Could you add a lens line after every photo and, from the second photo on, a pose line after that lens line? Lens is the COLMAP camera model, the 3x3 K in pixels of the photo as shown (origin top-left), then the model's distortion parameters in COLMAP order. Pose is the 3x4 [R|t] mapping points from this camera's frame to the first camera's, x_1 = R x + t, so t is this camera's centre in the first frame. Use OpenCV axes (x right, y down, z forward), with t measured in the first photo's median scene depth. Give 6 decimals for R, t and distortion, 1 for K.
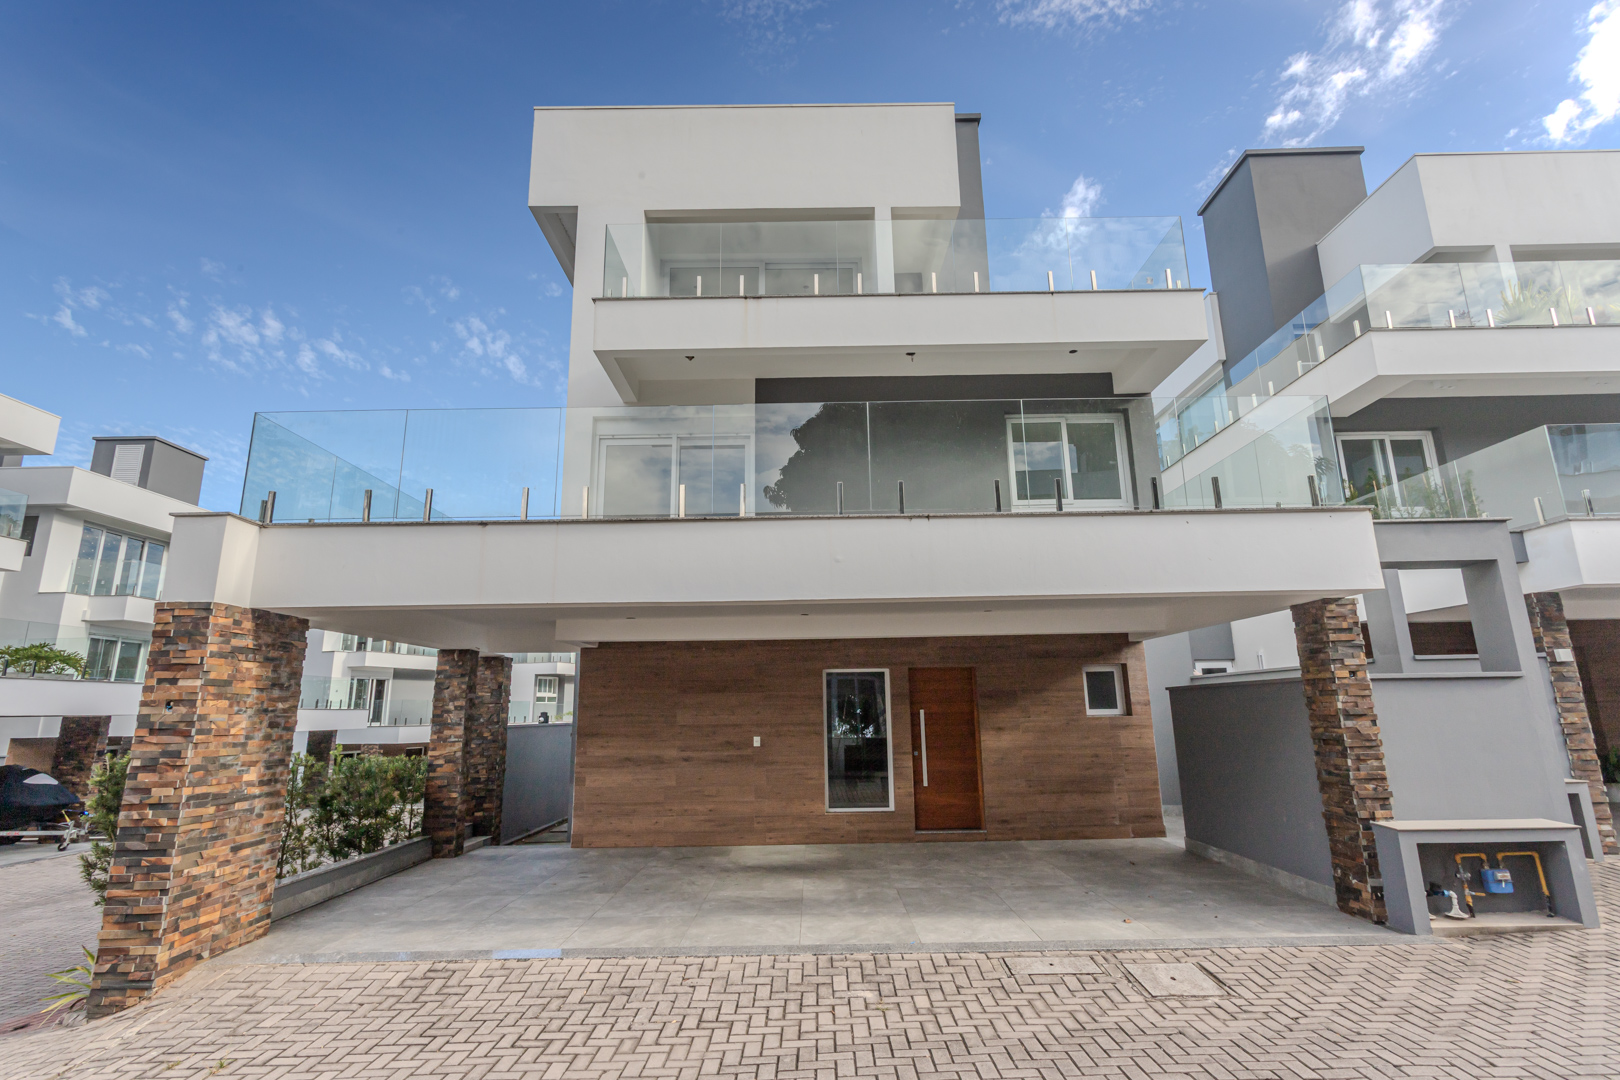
lens RADIAL K [[778.3, 0, 813.0], [0, 778.3, 533.8], [0, 0, 1]] dist [0.001932, 0.000240]
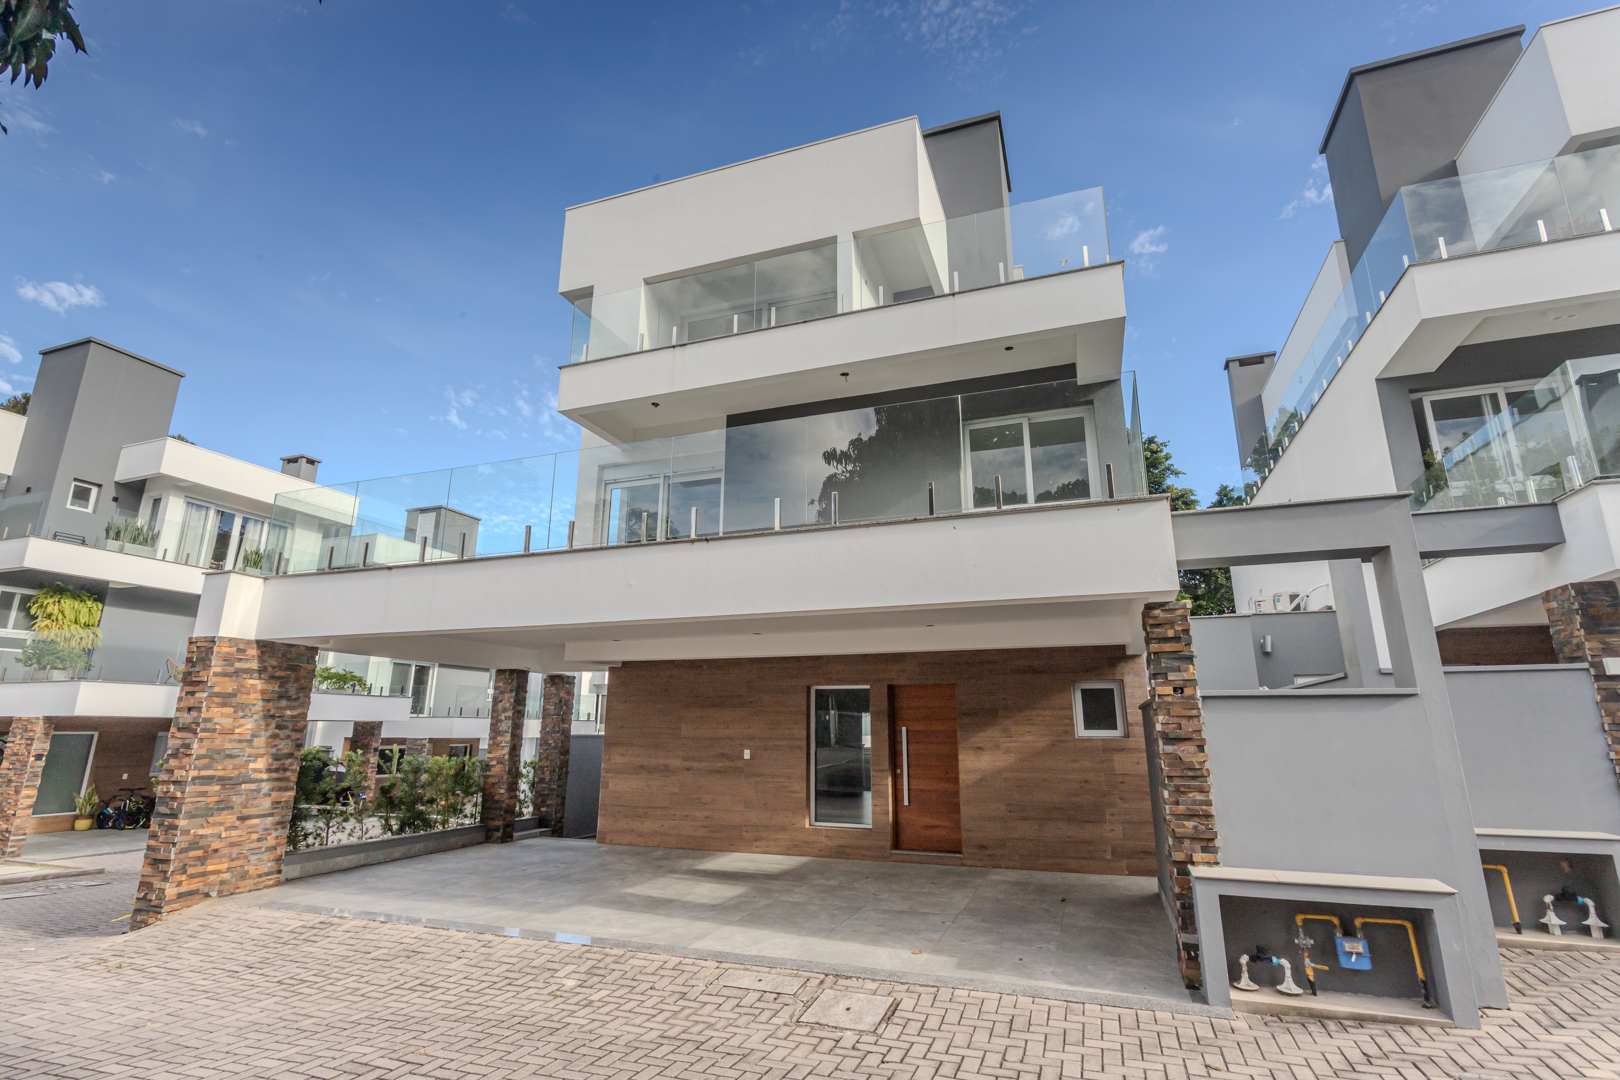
lens RADIAL K [[764.1, 0, 810.0], [0, 764.1, 540.0], [0, 0, 1]] dist [0.000214, 0.000976]
pose [[0.939047, -0.064257, -0.337729, 0.389648], [0.058057, 0.997908, -0.028437, 0.010319], [0.338850, 0.007096, 0.940814, 0.048968]]
